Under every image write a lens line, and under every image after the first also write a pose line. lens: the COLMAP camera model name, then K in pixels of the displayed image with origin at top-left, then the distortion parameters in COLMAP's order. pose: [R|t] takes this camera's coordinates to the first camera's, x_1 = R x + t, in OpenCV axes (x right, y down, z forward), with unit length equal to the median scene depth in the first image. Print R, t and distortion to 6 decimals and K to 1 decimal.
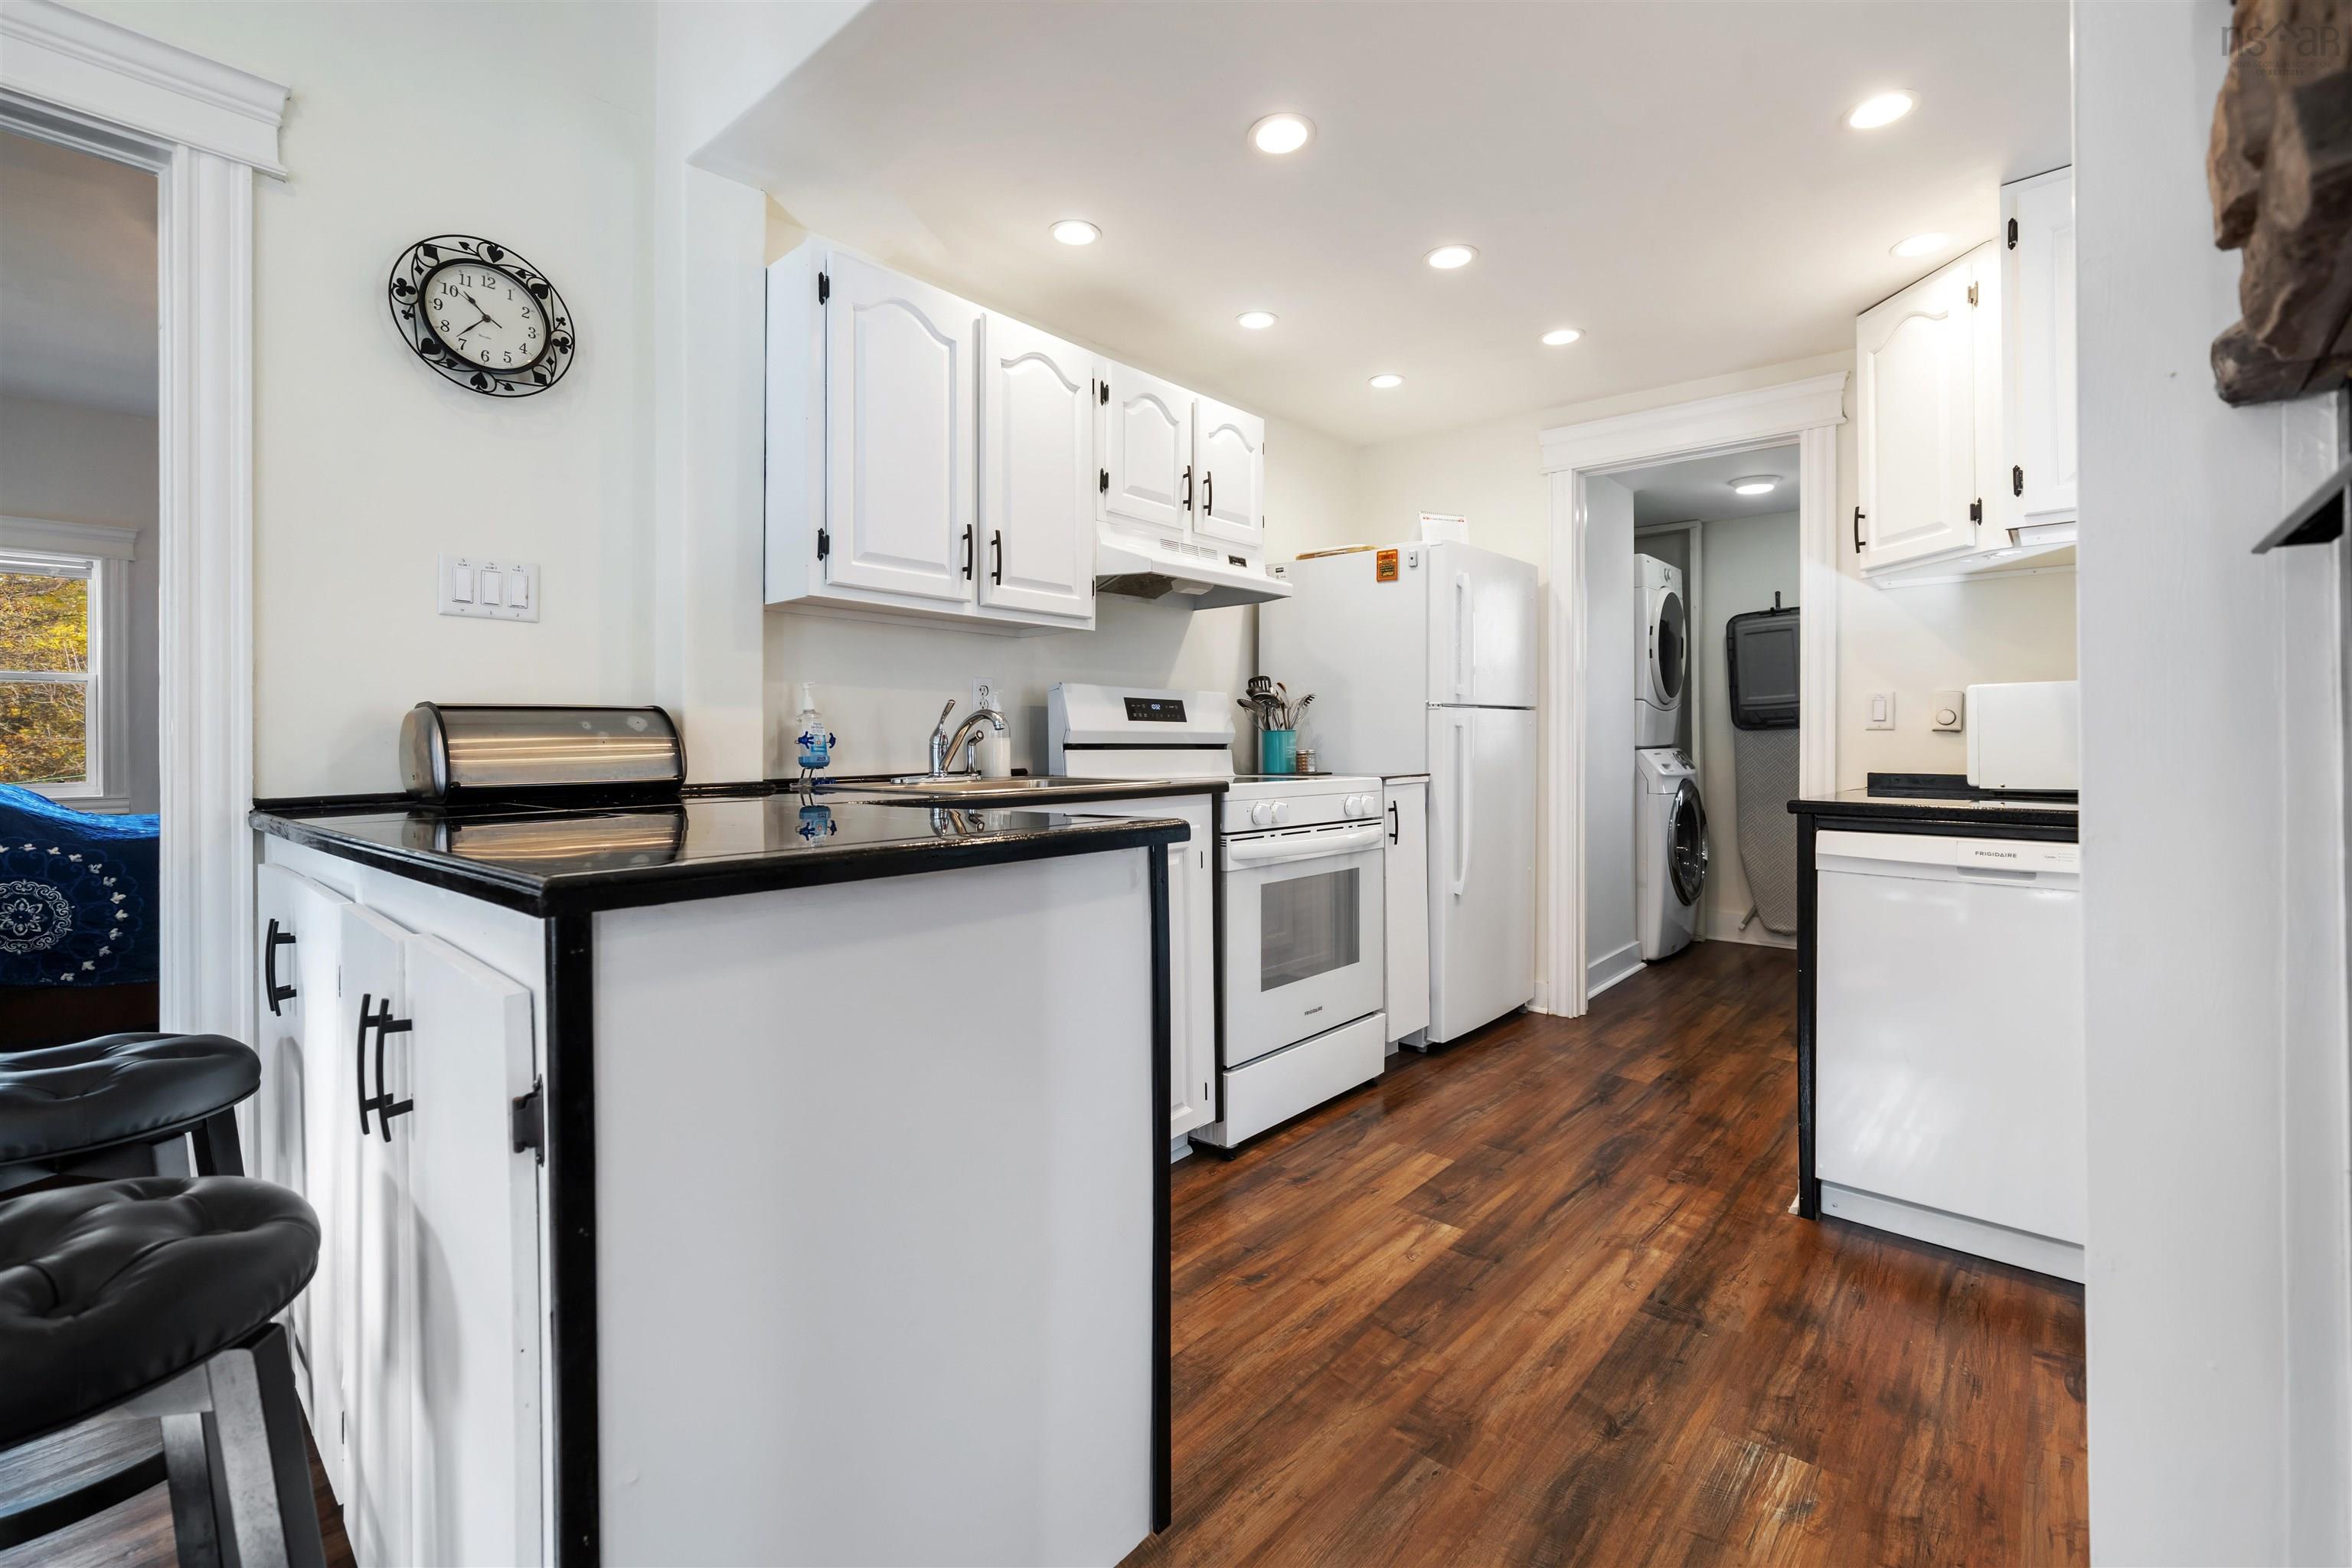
lens RADIAL K [[988.2, 0, 1166.8], [0, 988.2, 753.0], [0, 0, 1]] dist [-0.002262, 0.000135]
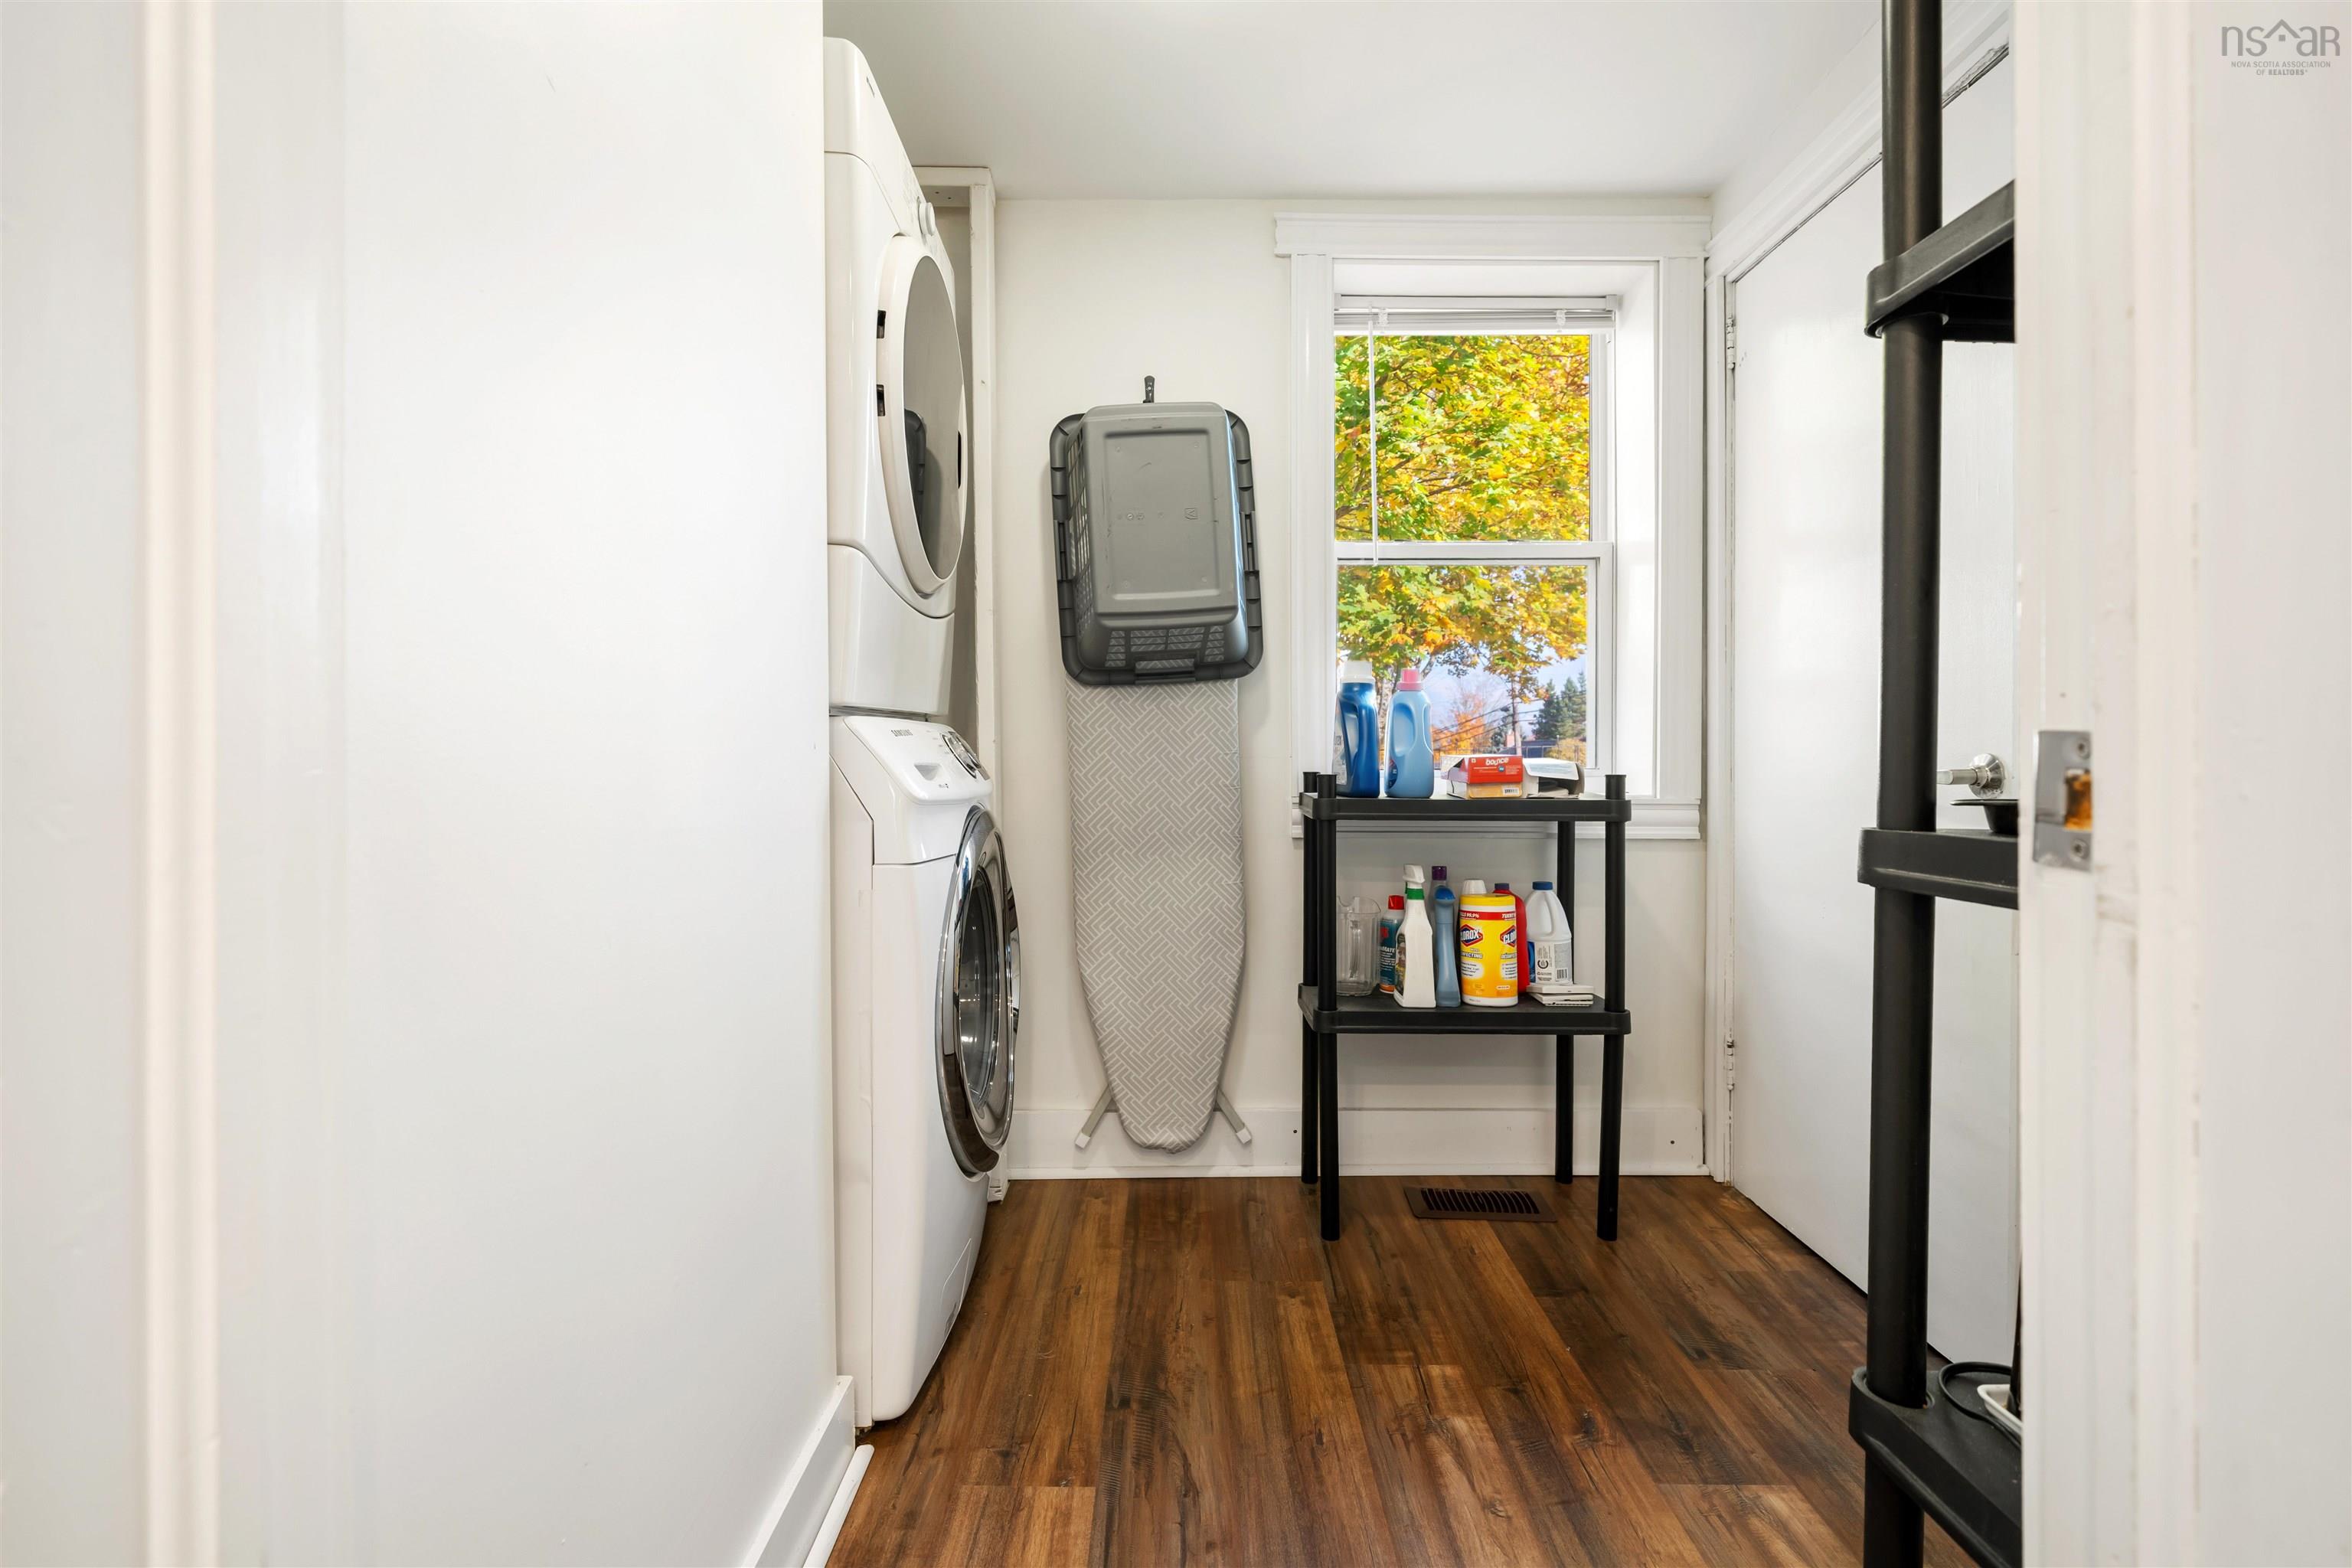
lens RADIAL K [[988.2, 0, 1179.4], [0, 988.2, 770.2], [0, 0, 1]] dist [-0.002262, 0.000135]
pose [[0.736373, -0.007629, 0.676532, 0.329354], [0.004837, 0.999970, 0.006012, 0.010948], [-0.676558, -0.001154, 0.736388, 0.667663]]
